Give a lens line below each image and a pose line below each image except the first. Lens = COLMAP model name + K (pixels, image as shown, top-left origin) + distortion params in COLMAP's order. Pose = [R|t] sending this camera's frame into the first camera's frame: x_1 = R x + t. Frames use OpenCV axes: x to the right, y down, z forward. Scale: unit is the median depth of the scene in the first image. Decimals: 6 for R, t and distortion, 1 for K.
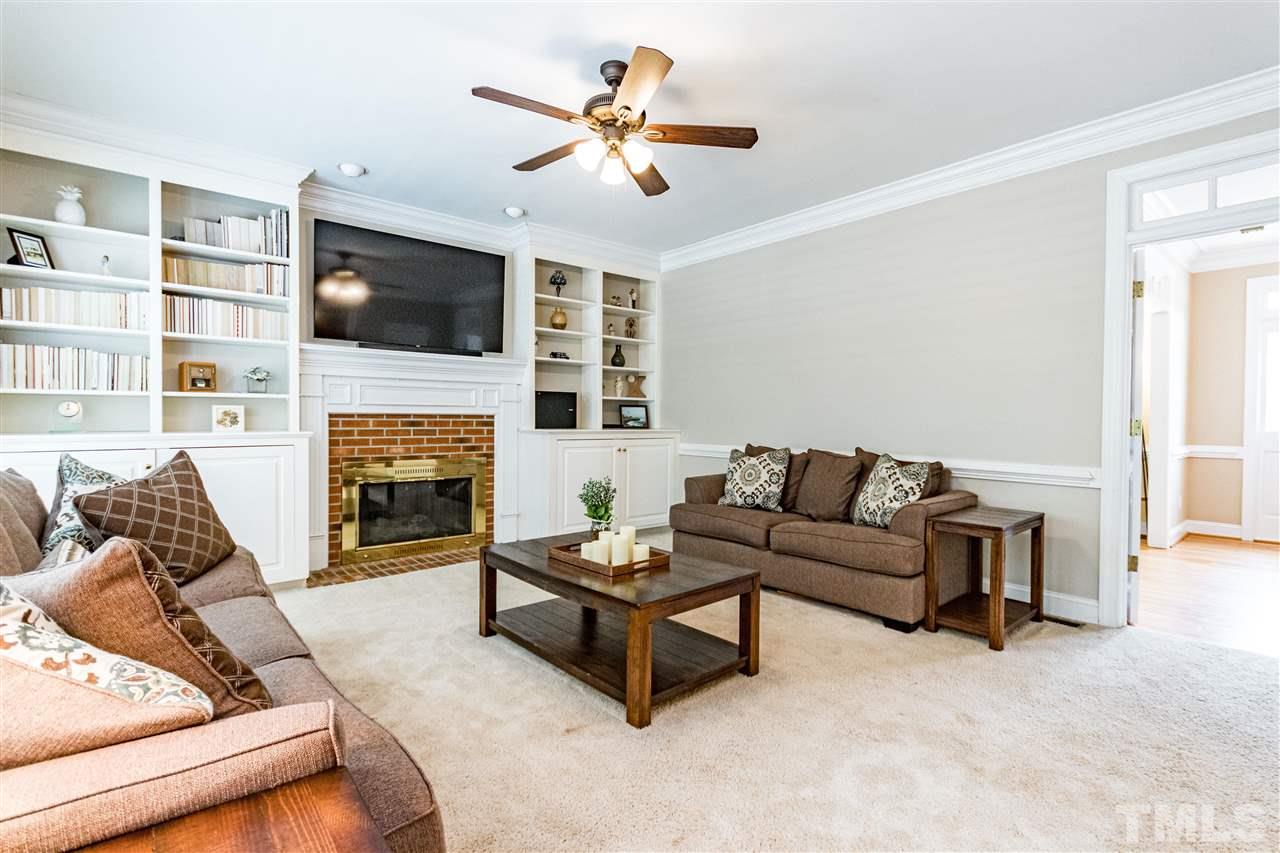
lens RADIAL K [[588.0, 0, 632.0], [0, 588.0, 425.6], [0, 0, 1]] dist [0.008437, 0.000774]
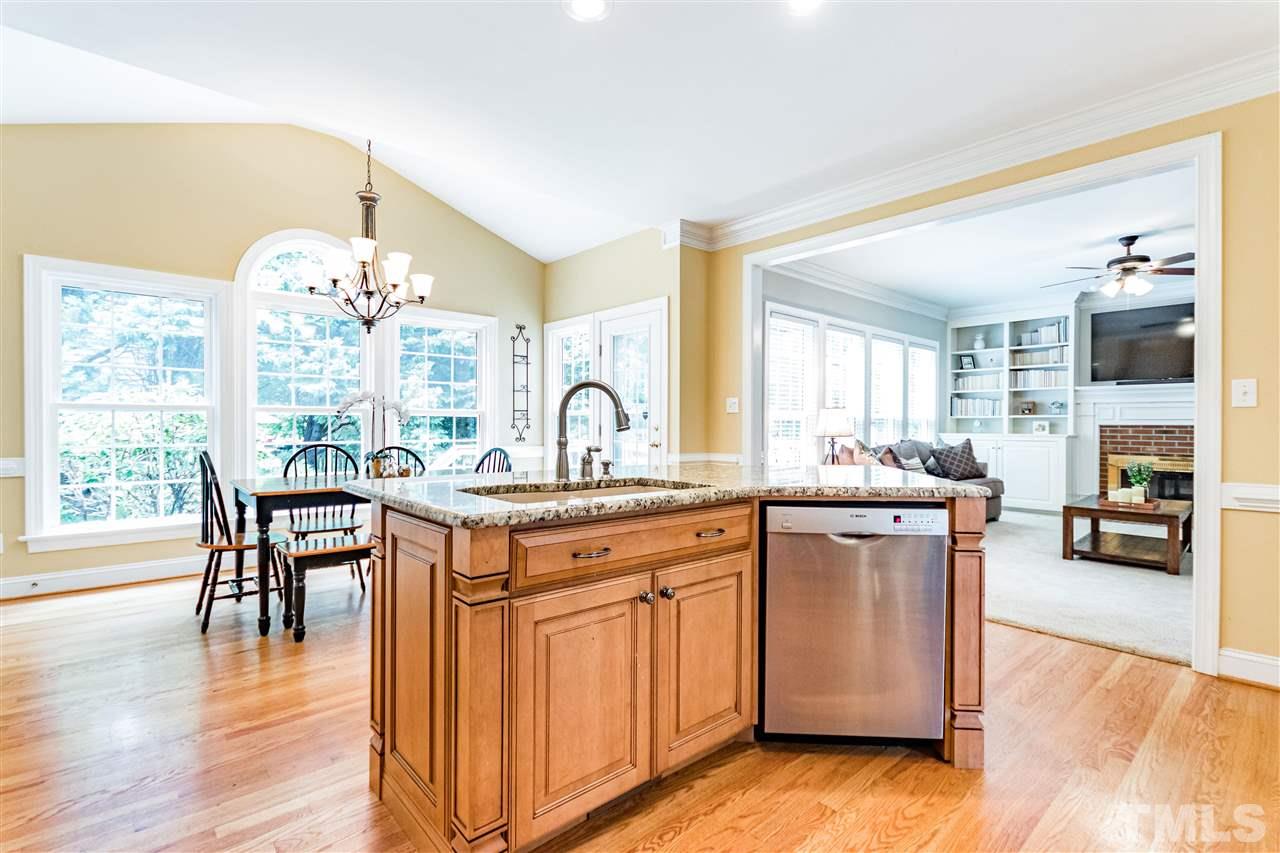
lens RADIAL K [[588.0, 0, 640.8], [0, 588.0, 428.4], [0, 0, 1]] dist [0.008437, 0.000774]
pose [[0.025600, 0.004994, -0.999660, 1.275618], [-0.015536, 0.999869, 0.004597, 0.001768], [0.999552, 0.015413, 0.025674, -0.405862]]
